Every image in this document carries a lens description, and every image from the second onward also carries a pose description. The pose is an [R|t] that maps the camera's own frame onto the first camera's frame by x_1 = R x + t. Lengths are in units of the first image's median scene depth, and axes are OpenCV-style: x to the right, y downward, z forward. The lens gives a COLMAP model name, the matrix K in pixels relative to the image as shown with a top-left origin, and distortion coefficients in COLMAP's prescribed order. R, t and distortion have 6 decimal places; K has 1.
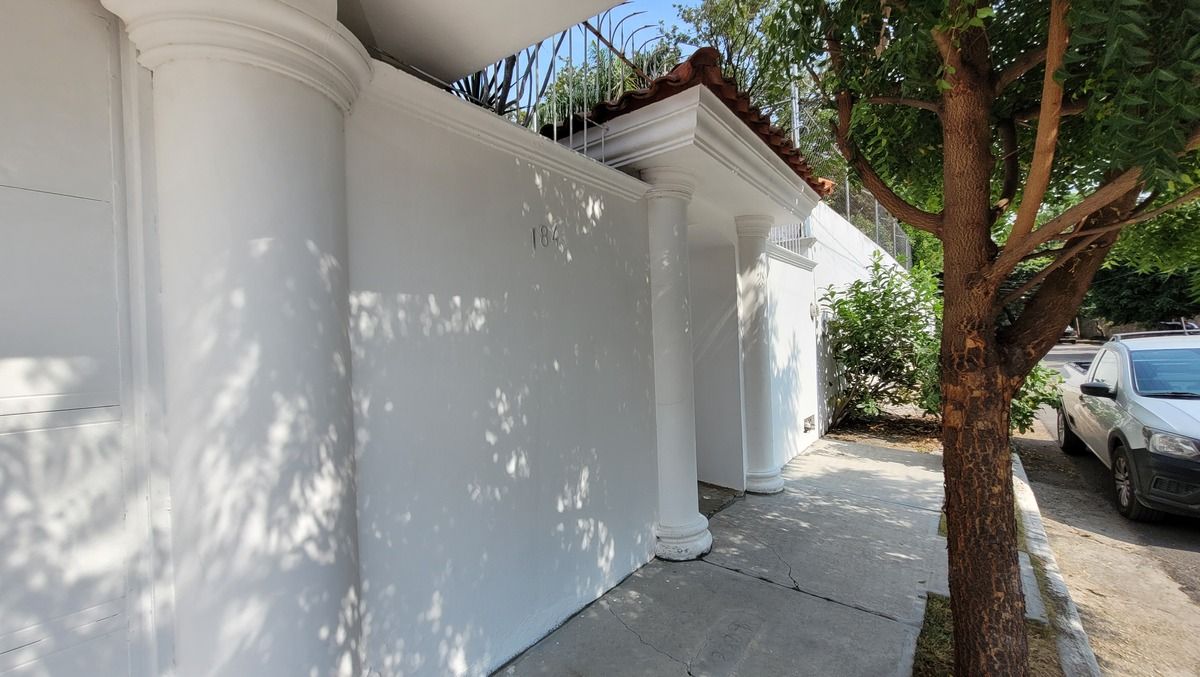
lens RADIAL K [[475.5, 0, 600.5], [0, 475.5, 344.8], [0, 0, 1]] dist [-0.001450, 0.000012]
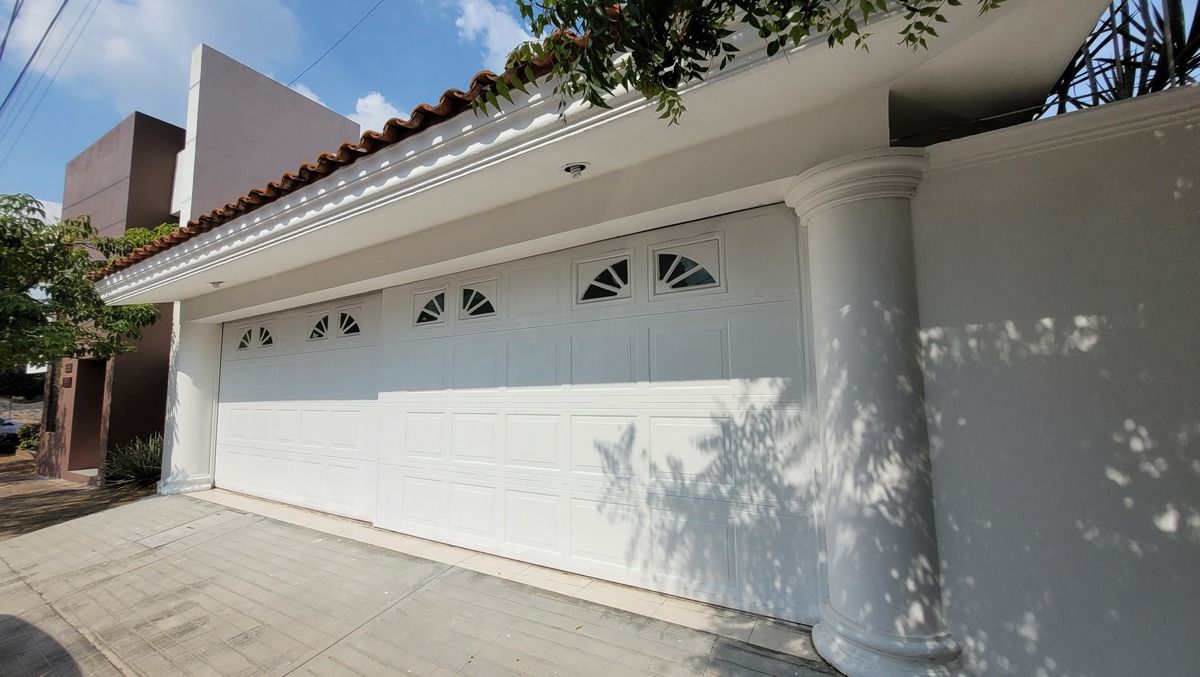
lens RADIAL K [[475.5, 0, 604.1], [0, 475.5, 339.3], [0, 0, 1]] dist [-0.001450, 0.000012]
pose [[0.094986, -0.068125, -0.993145, 0.775491], [0.014111, 0.997648, -0.067084, -0.008193], [0.995379, -0.007642, 0.095724, 0.005080]]
